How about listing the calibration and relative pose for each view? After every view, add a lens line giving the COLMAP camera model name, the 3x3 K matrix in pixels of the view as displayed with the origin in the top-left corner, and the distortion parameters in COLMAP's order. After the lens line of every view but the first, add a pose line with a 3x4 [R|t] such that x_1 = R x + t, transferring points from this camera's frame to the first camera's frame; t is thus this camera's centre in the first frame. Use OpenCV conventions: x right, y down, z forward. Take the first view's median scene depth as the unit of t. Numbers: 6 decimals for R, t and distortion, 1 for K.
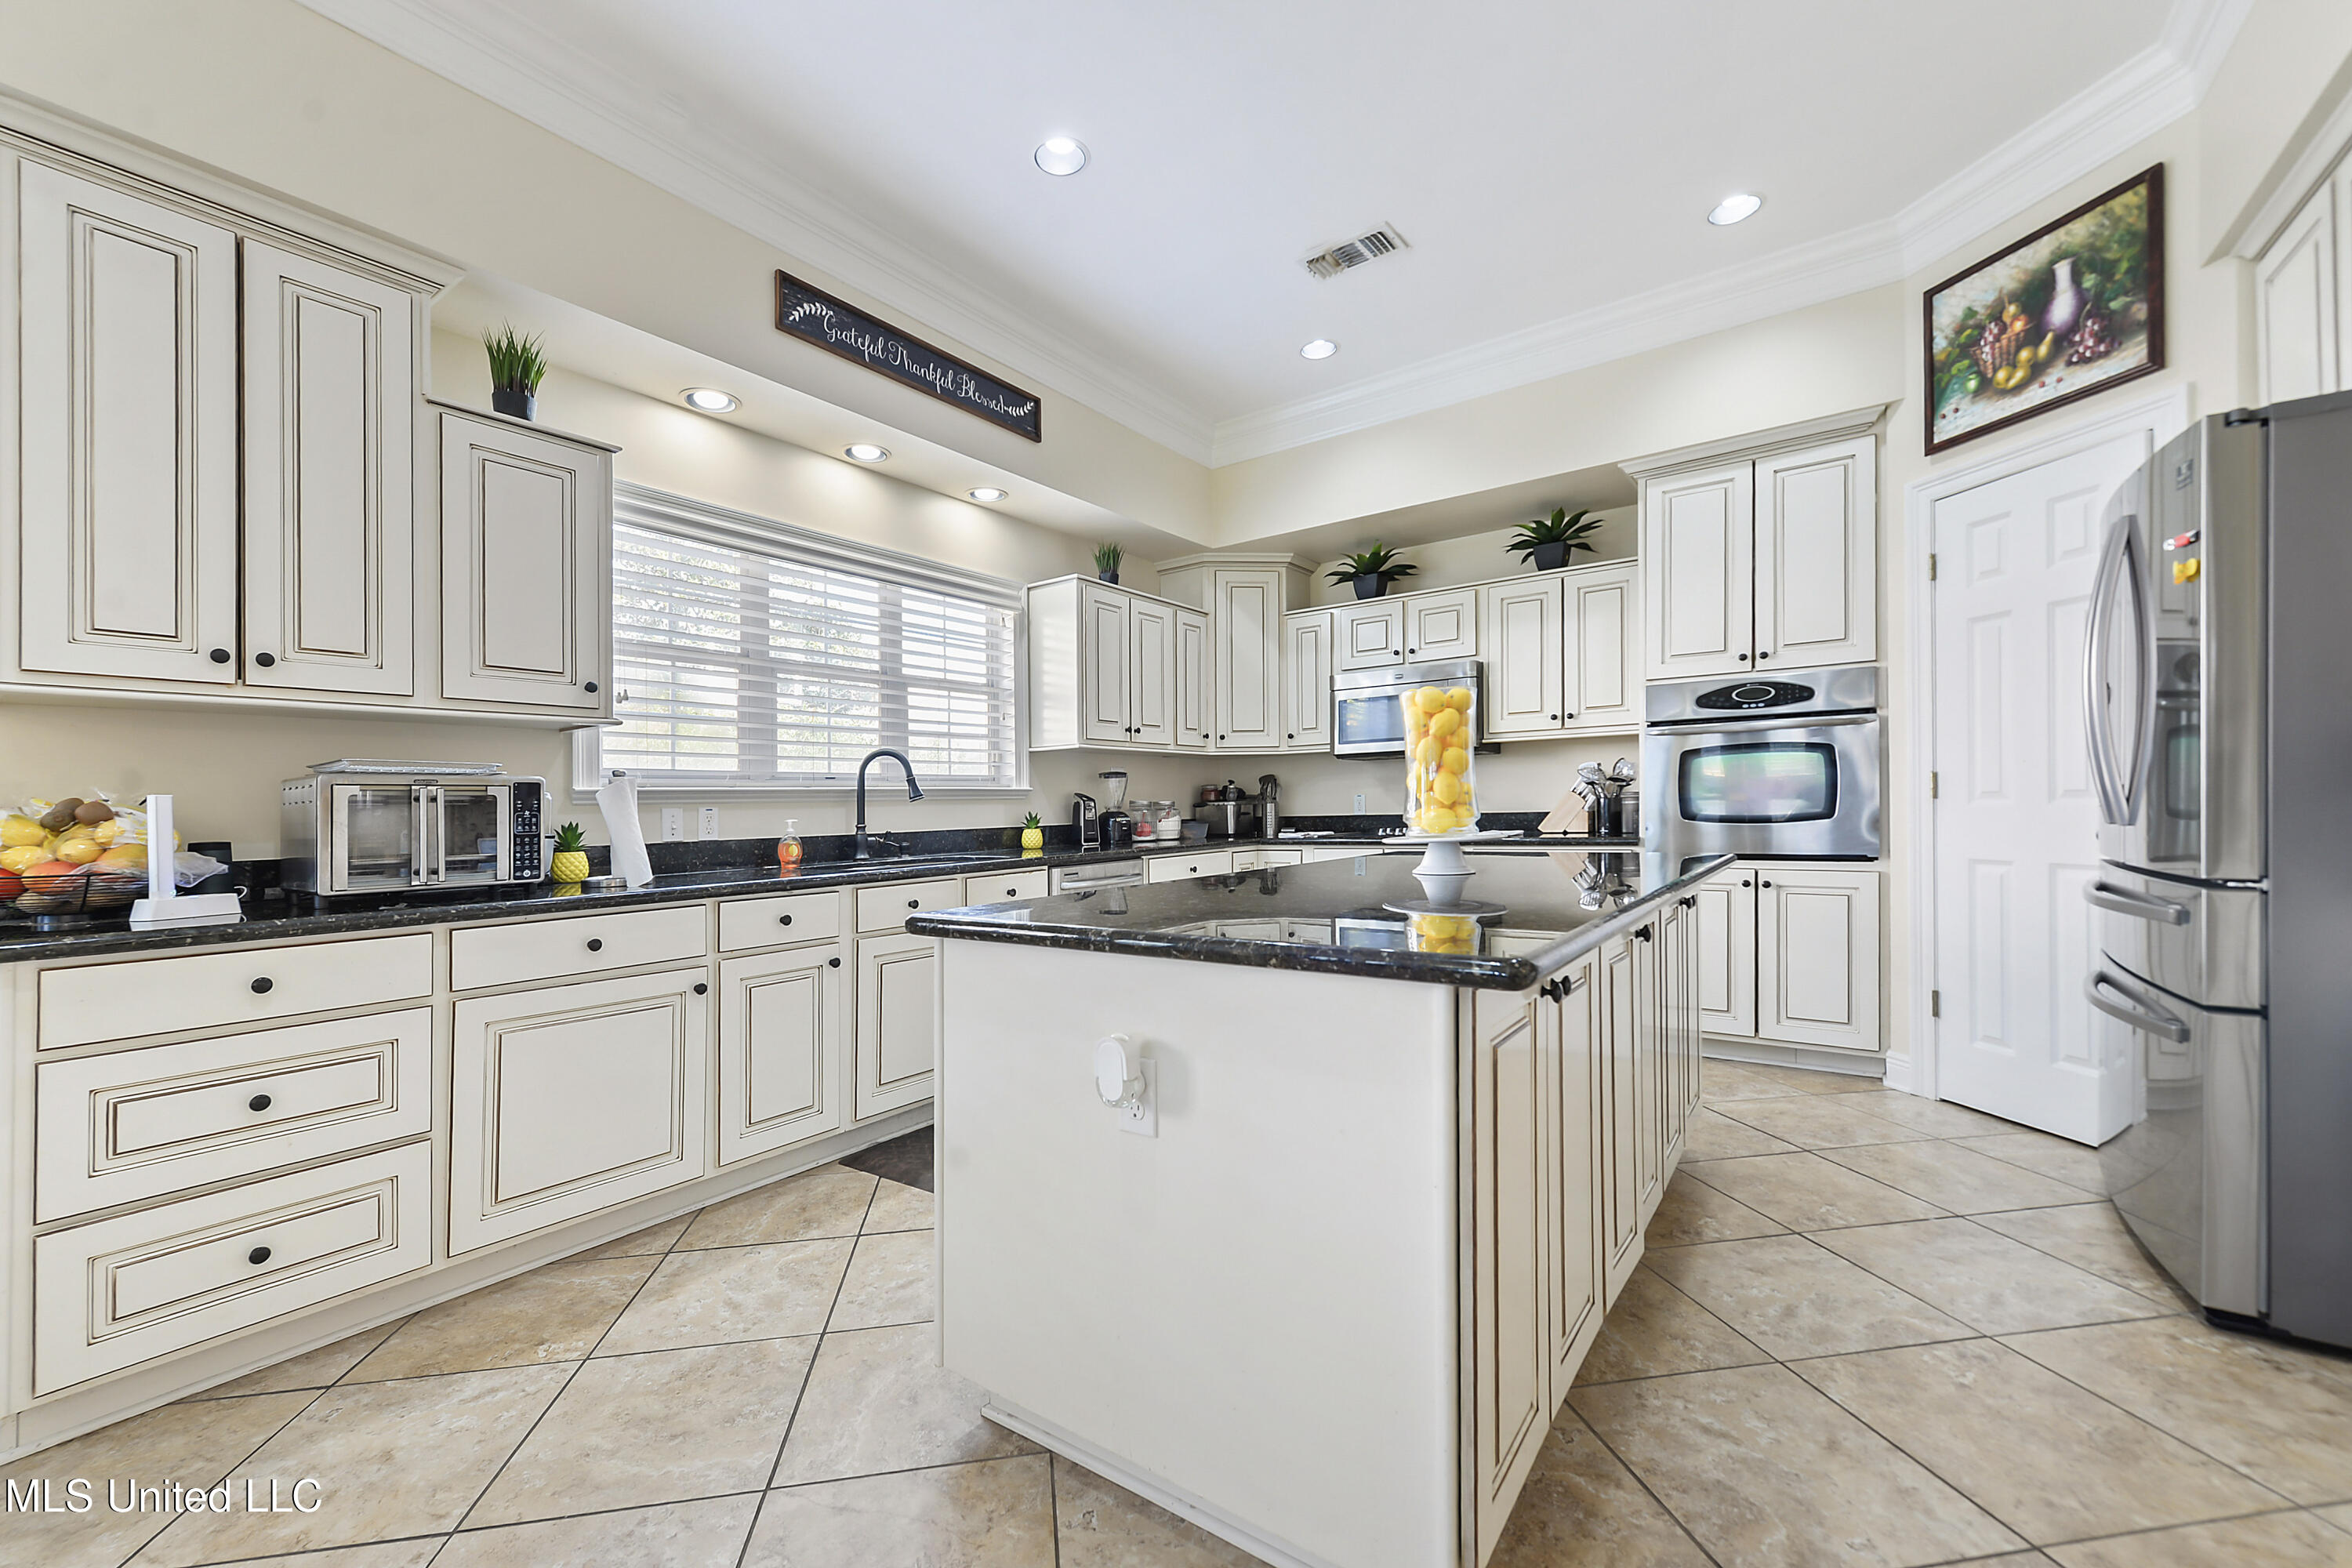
lens RADIAL K [[932.9, 0, 1176.0], [0, 932.9, 784.0], [0, 0, 1]] dist [0.000610, -0.000049]
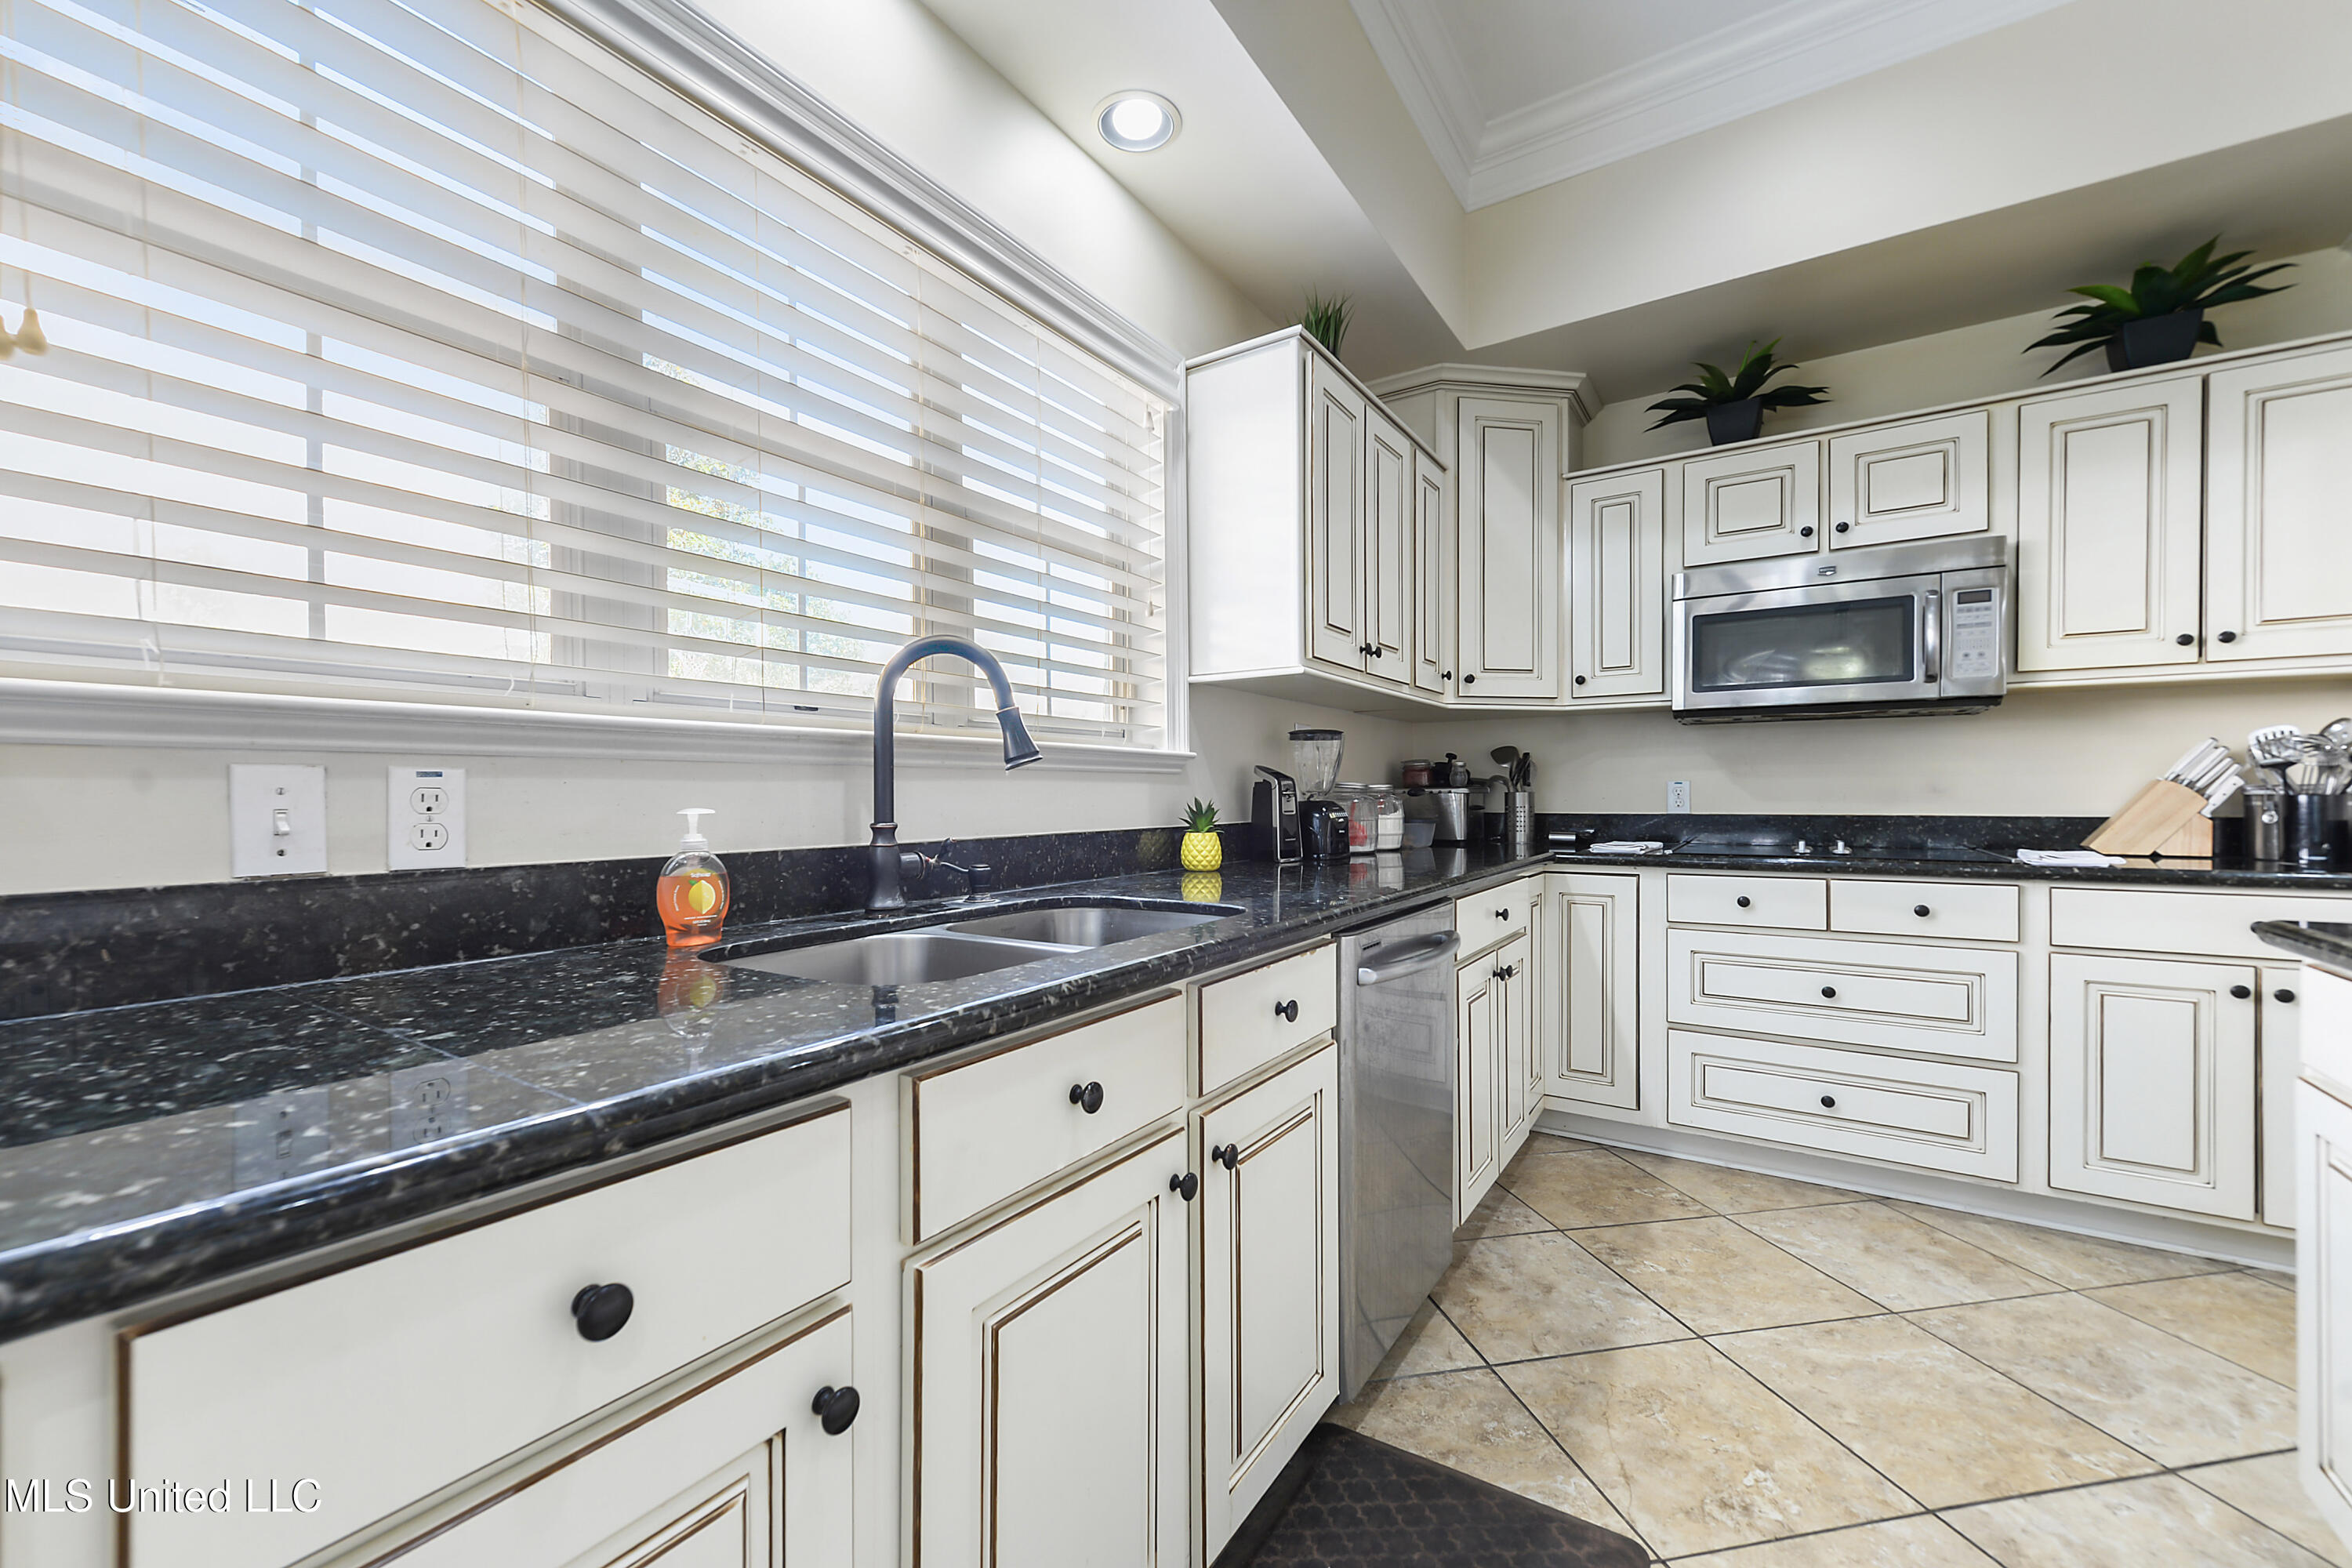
lens RADIAL K [[927.9, 0, 1166.1], [0, 927.9, 801.2], [0, 0, 1]] dist [-0.000474, -0.000468]
pose [[0.999419, 0.019767, 0.027783, -0.226170], [-0.020606, 0.999330, 0.030255, 0.019803], [-0.027167, -0.030810, 0.999156, 0.595427]]
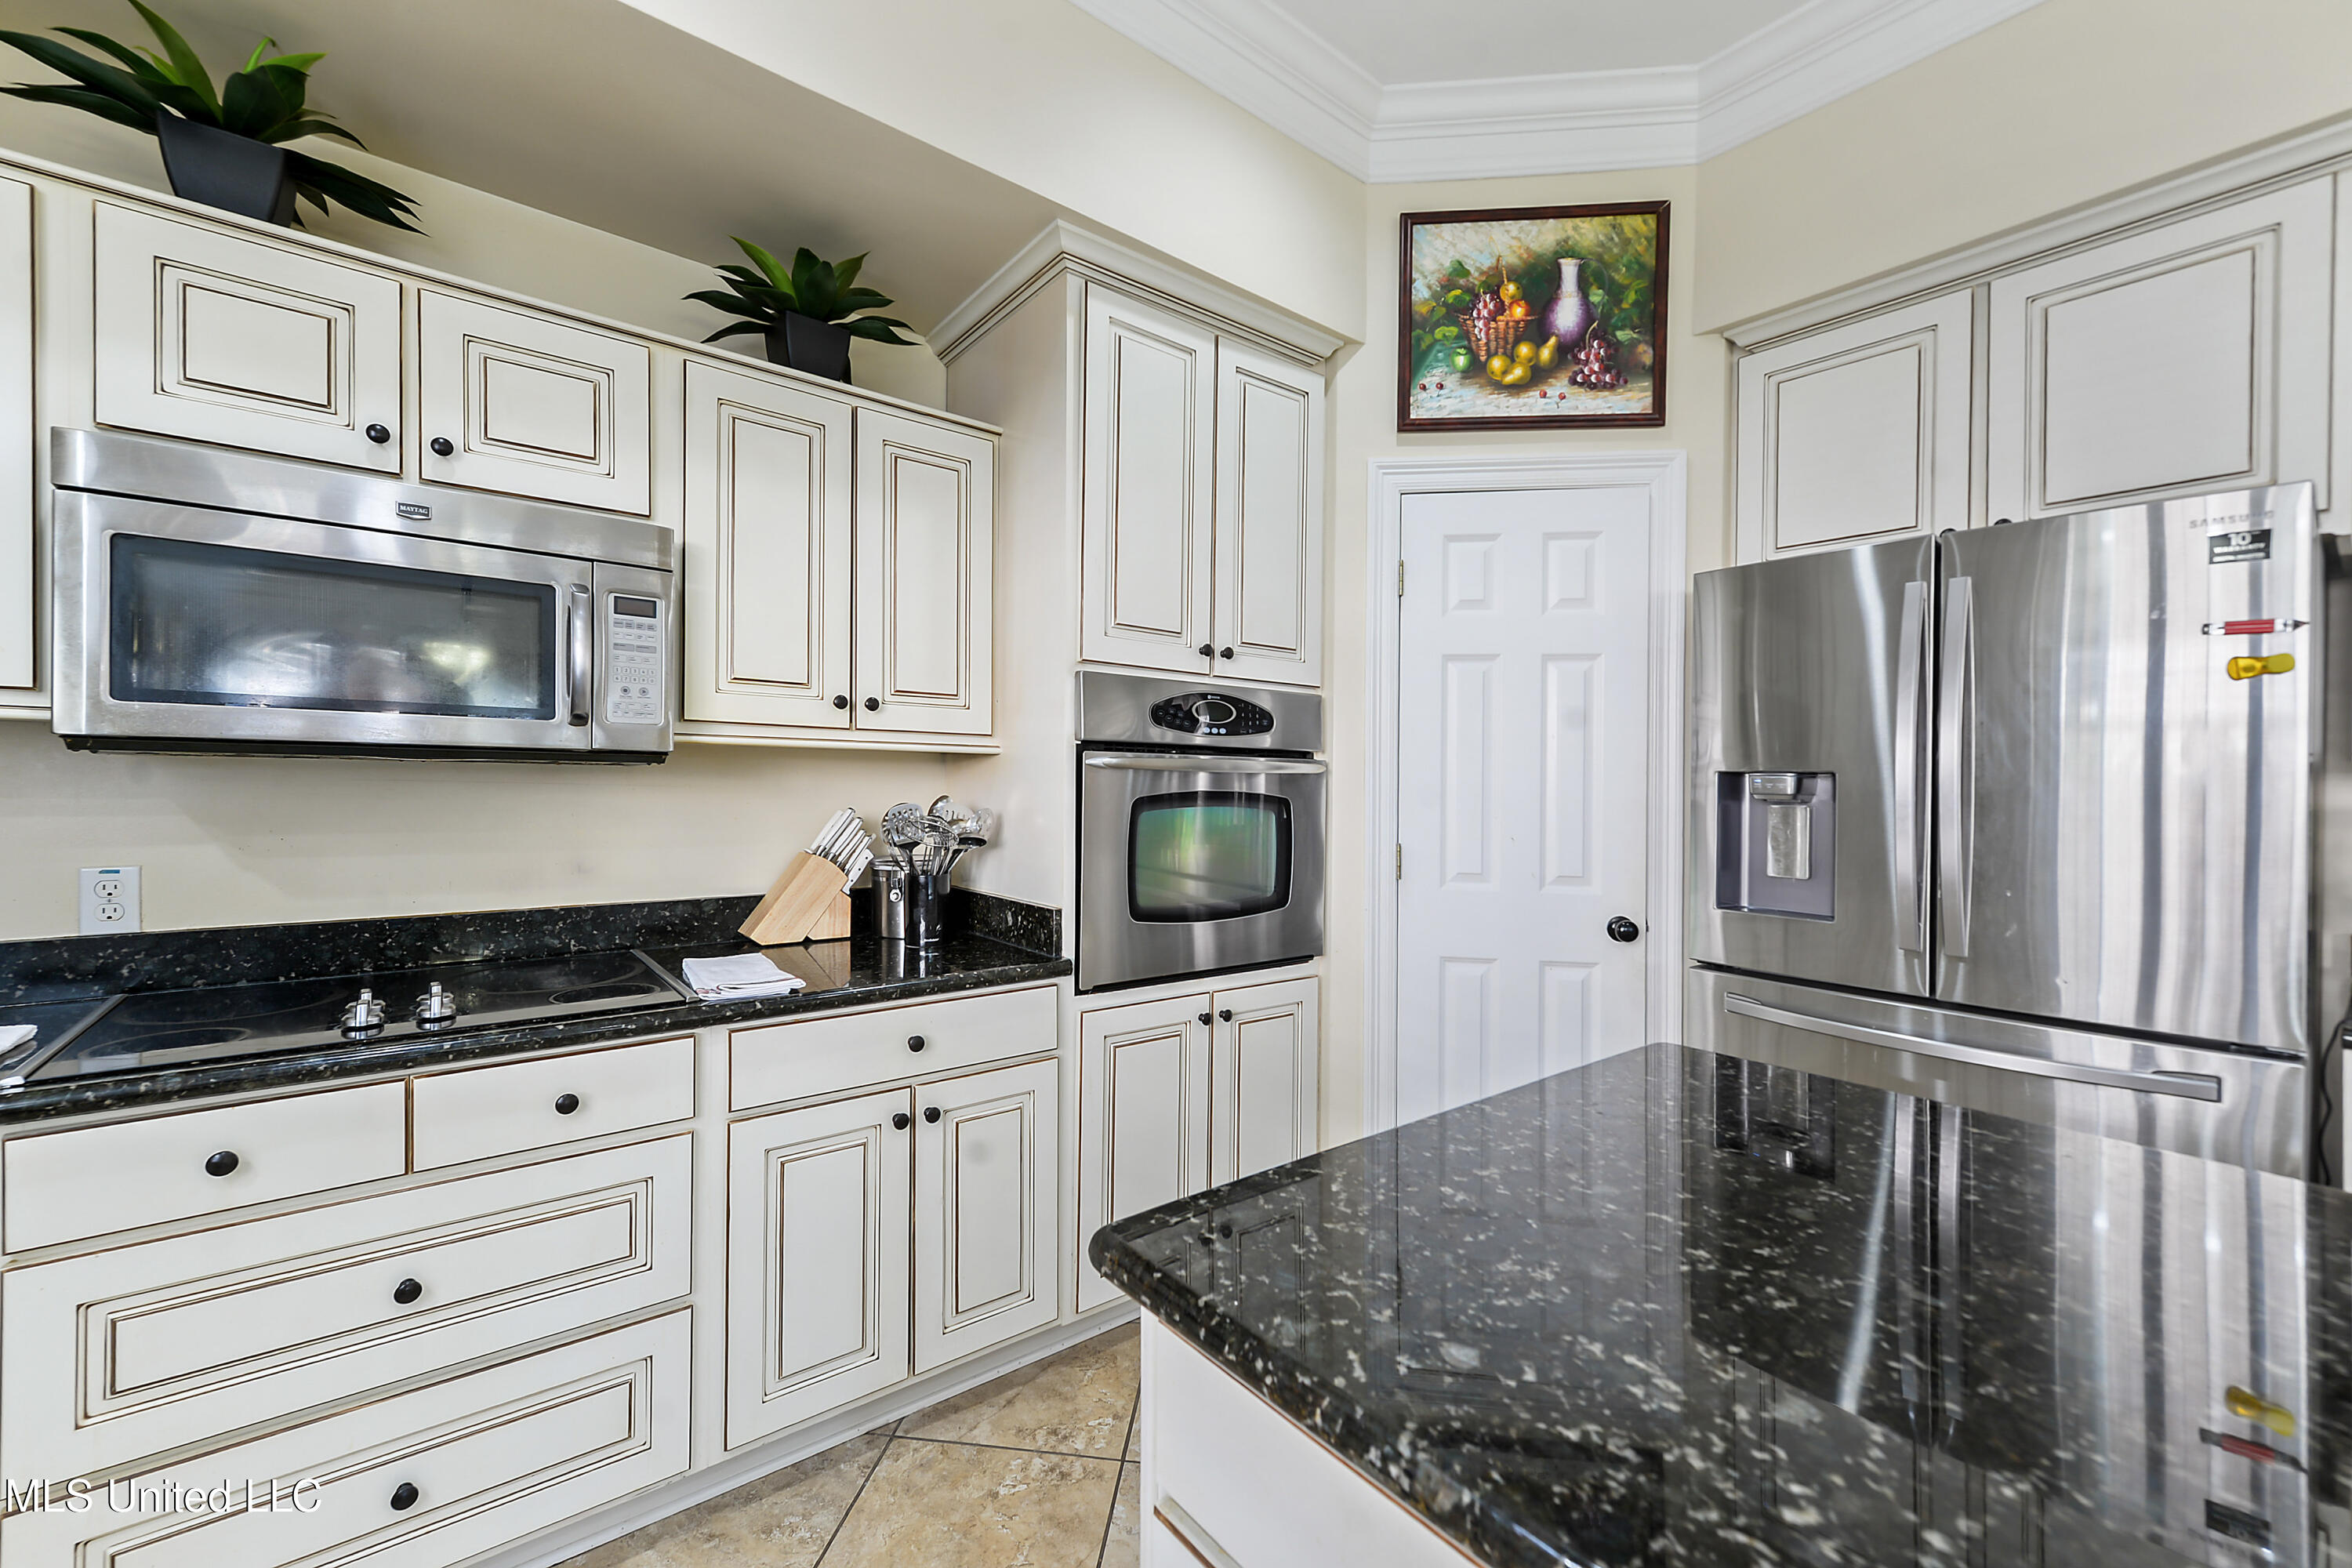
lens RADIAL K [[934.3, 0, 1135.1], [0, 934.3, 804.5], [0, 0, 1]] dist [0.011046, -0.000196]
pose [[0.299384, 0.007635, 0.954102, 0.007669], [-0.046025, 0.998919, 0.006449, -0.036833], [-0.953022, -0.045843, 0.299412, 0.877865]]
